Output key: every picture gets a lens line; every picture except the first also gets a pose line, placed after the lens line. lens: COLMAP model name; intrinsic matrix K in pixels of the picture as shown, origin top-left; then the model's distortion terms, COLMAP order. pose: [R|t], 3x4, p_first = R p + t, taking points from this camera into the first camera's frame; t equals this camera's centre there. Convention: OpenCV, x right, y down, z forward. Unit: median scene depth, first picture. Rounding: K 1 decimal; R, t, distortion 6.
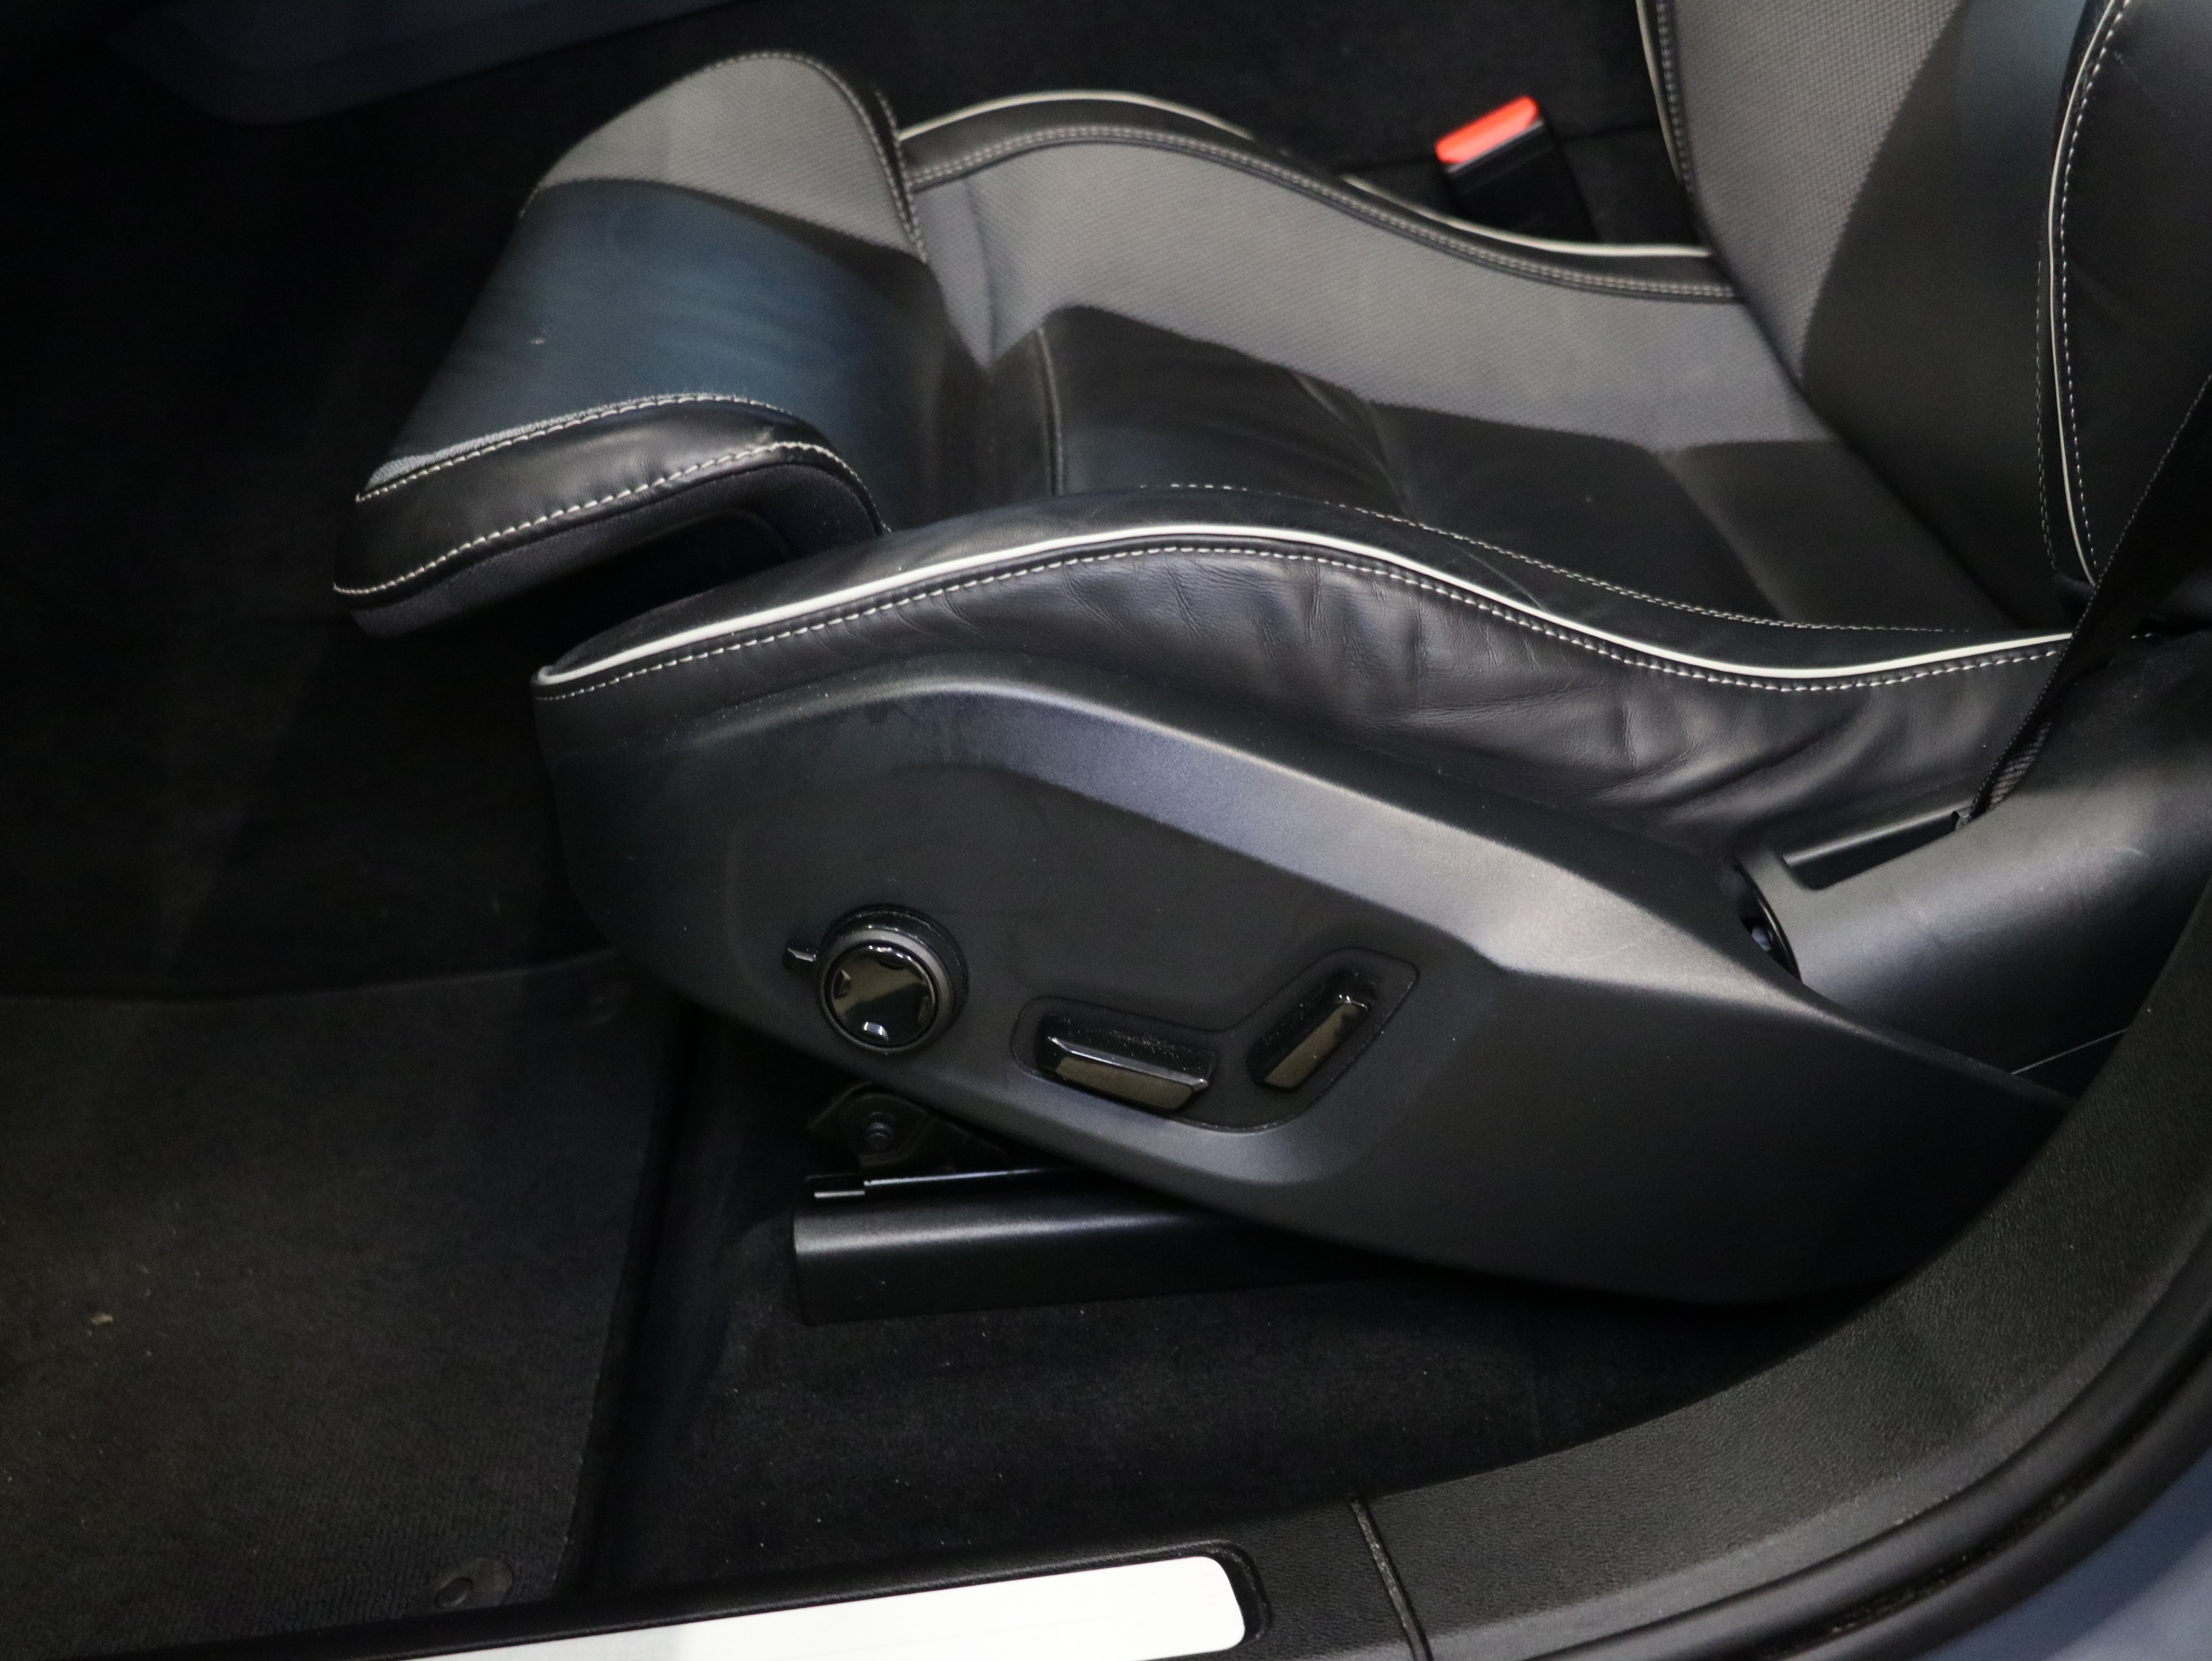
lens RADIAL K [[2702.9, 0, 1106.0], [0, 2702.9, 830.5], [0, 0, 1]] dist [0.028359, 0.050055]
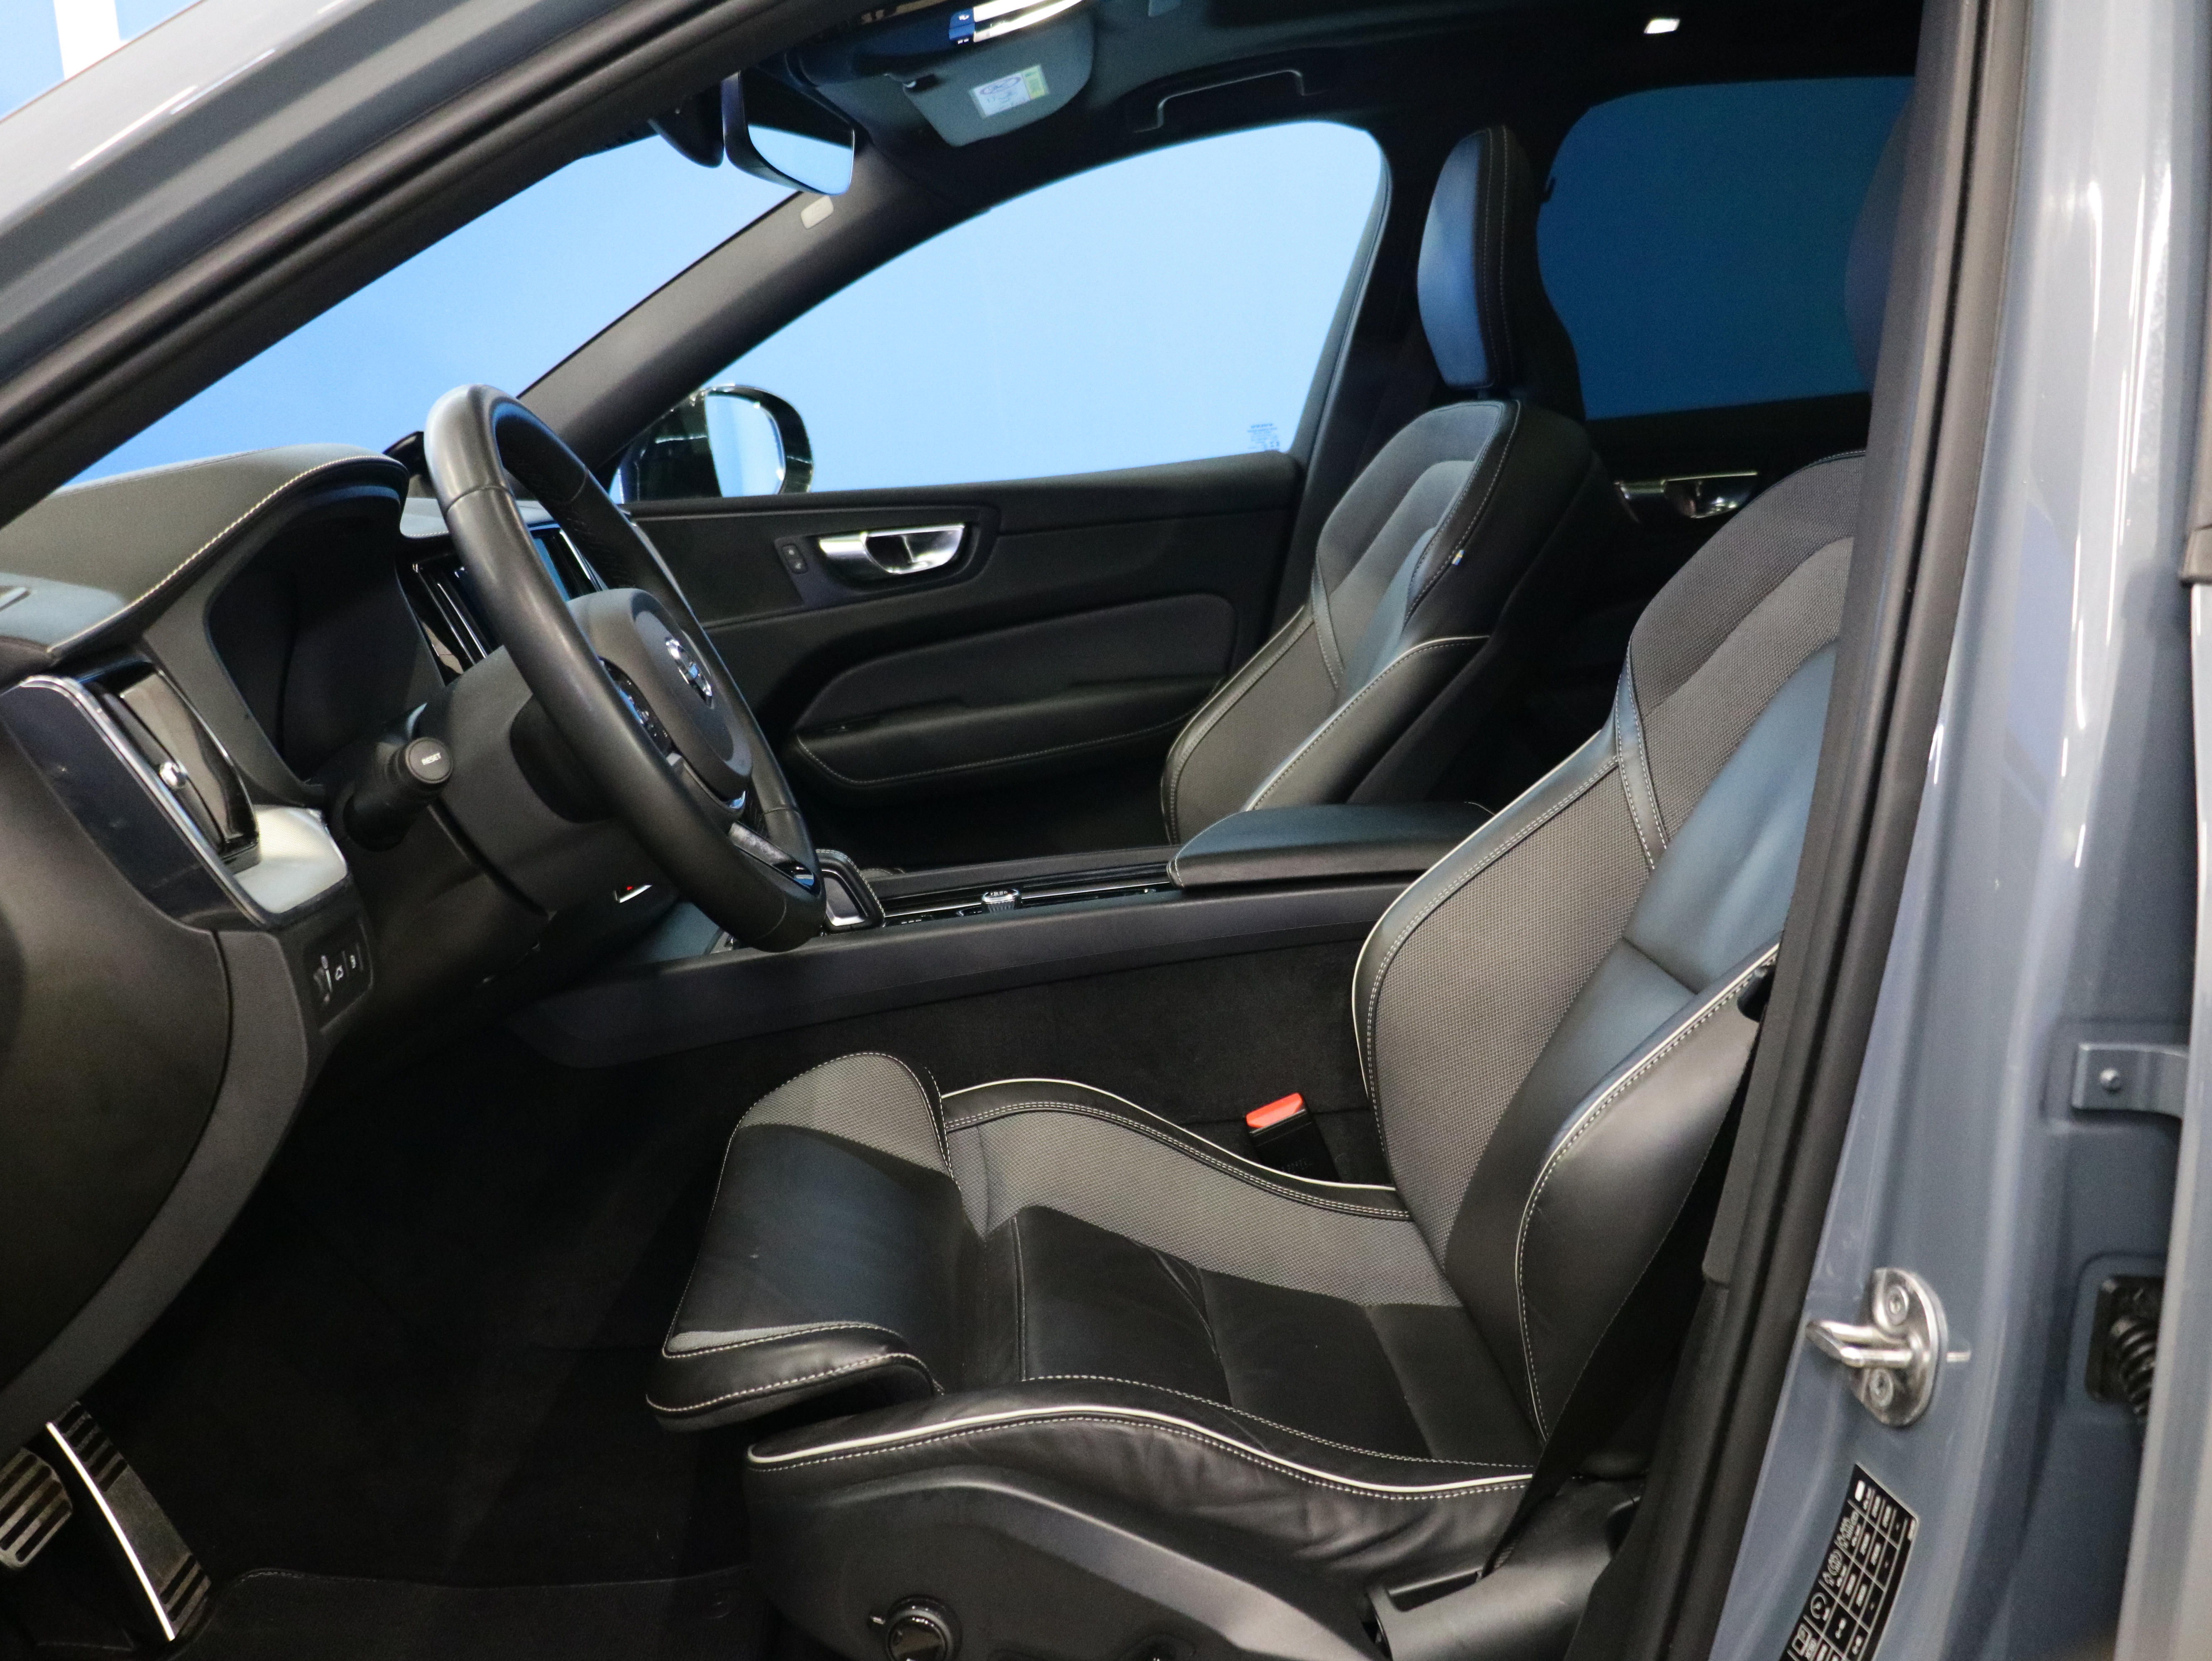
lens RADIAL K [[2128.2, 0, 1106.0], [0, 2128.2, 830.5], [0, 0, 1]] dist [-0.001261, -0.000909]
pose [[0.997701, 0.063464, 0.023751, -0.020725], [-0.055258, 0.964851, -0.256921, -0.112545], [-0.039222, 0.255018, 0.966140, -0.595665]]
